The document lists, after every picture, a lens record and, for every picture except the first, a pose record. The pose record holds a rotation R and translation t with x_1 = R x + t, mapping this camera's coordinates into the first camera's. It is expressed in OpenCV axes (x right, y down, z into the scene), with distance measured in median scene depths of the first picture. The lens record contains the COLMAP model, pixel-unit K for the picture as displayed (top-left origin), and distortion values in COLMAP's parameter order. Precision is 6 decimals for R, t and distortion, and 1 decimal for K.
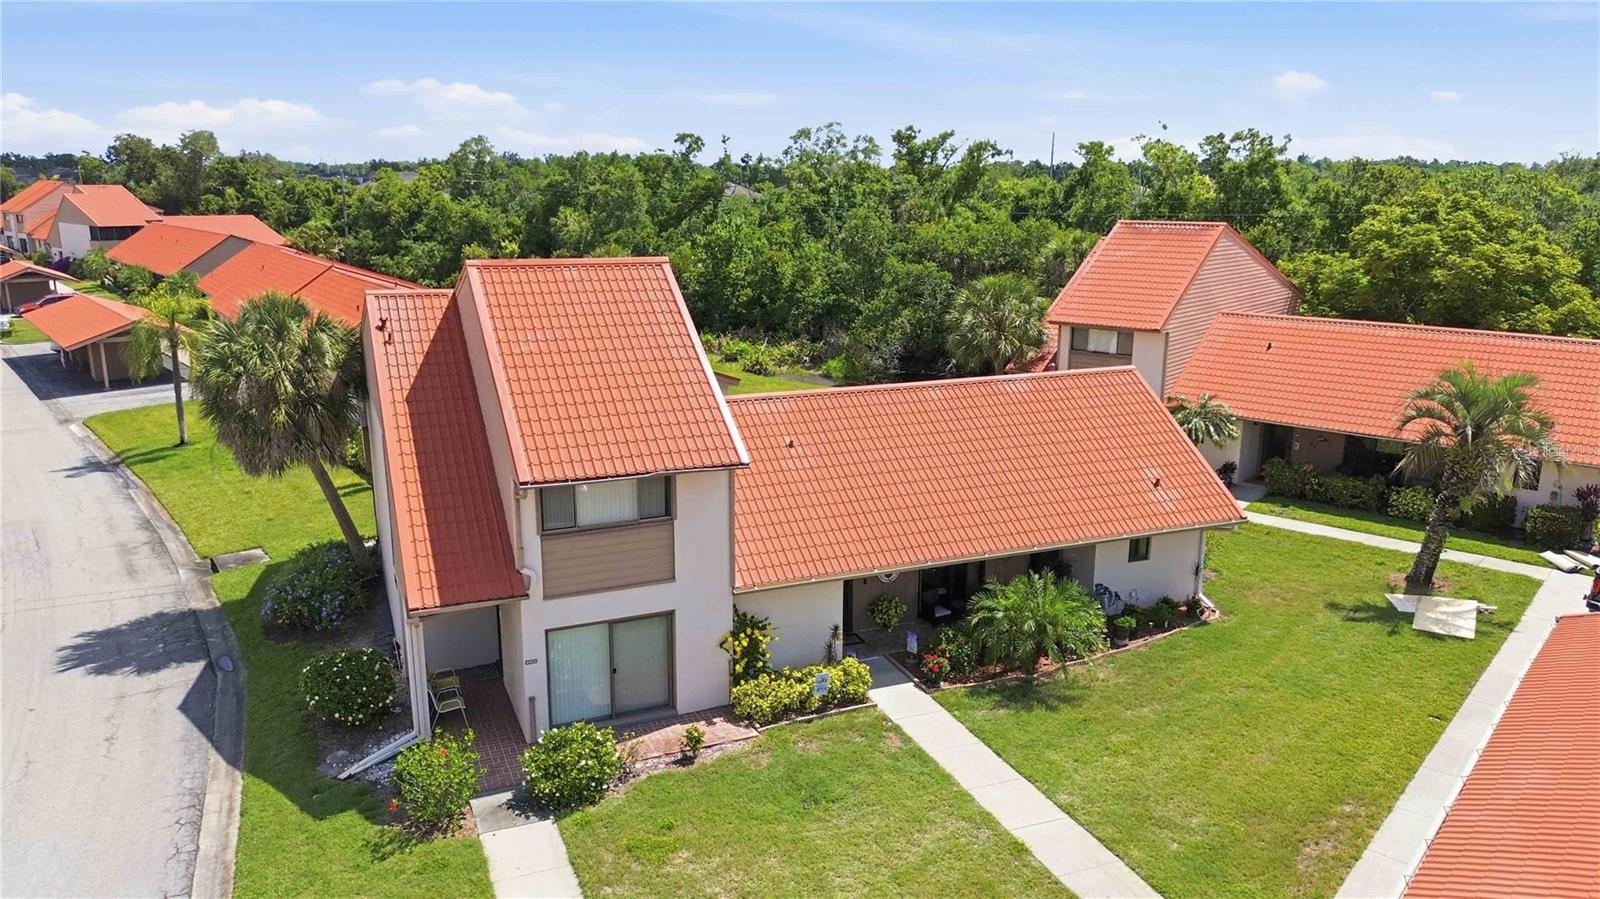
lens RADIAL K [[1128.9, 0, 804.8], [0, 1128.9, 448.8], [0, 0, 1]] dist [0.066964, -0.068385]
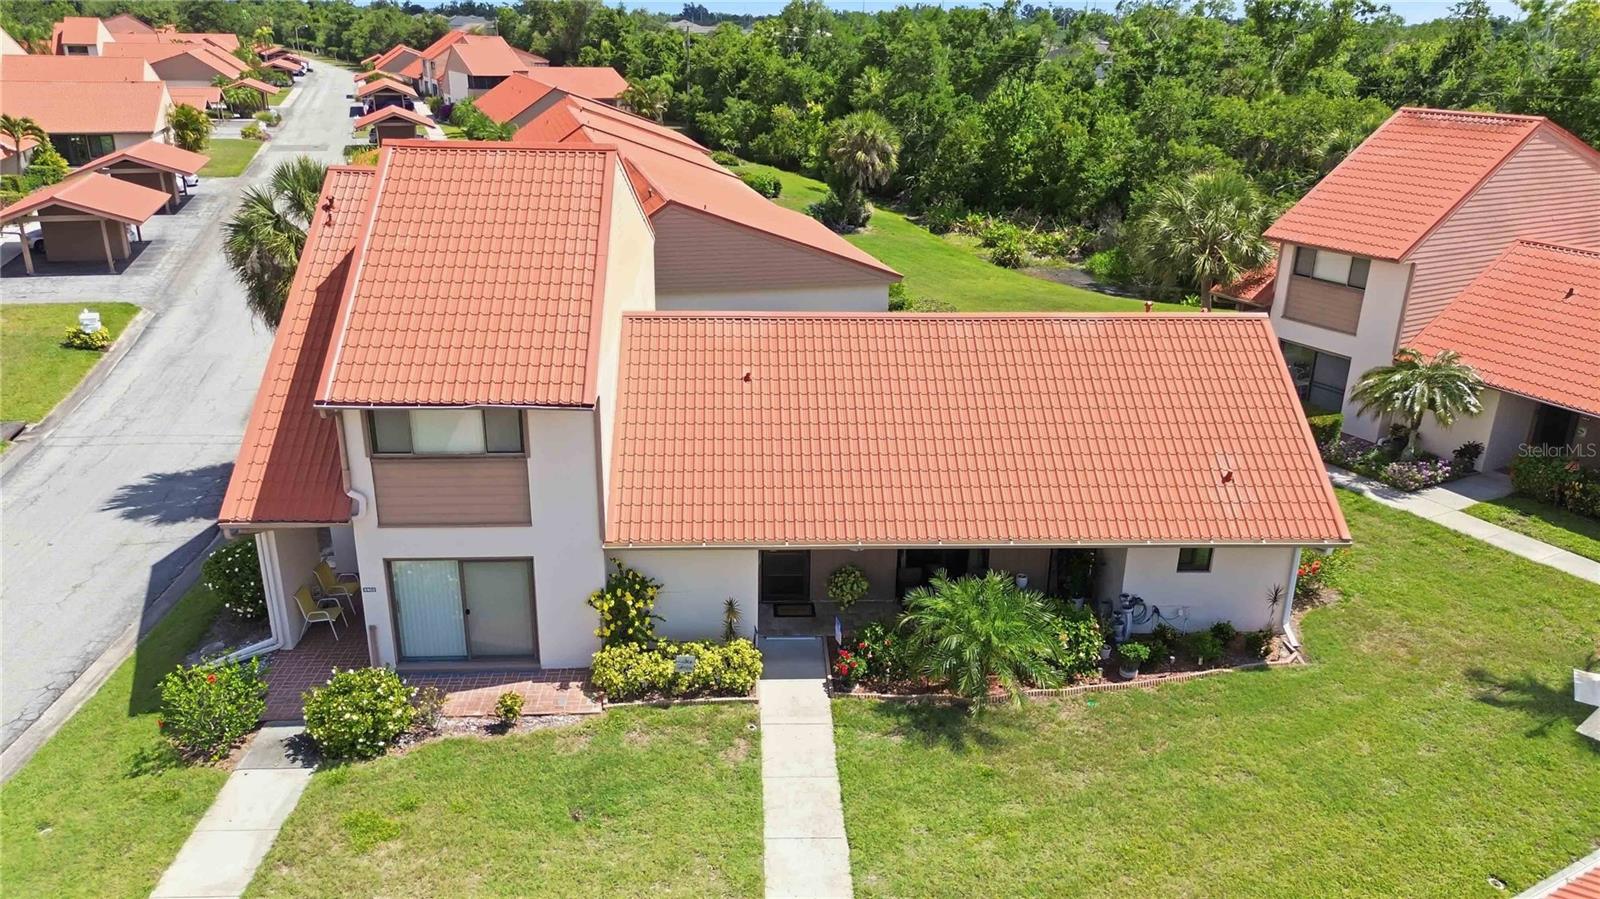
lens RADIAL K [[1128.9, 0, 804.8], [0, 1128.9, 448.8], [0, 0, 1]] dist [0.066964, -0.068385]
pose [[0.939073, 0.131449, -0.317588, 0.284368], [-0.093340, 0.986787, 0.132432, -0.062765], [0.330800, -0.094720, 0.938935, 0.196162]]
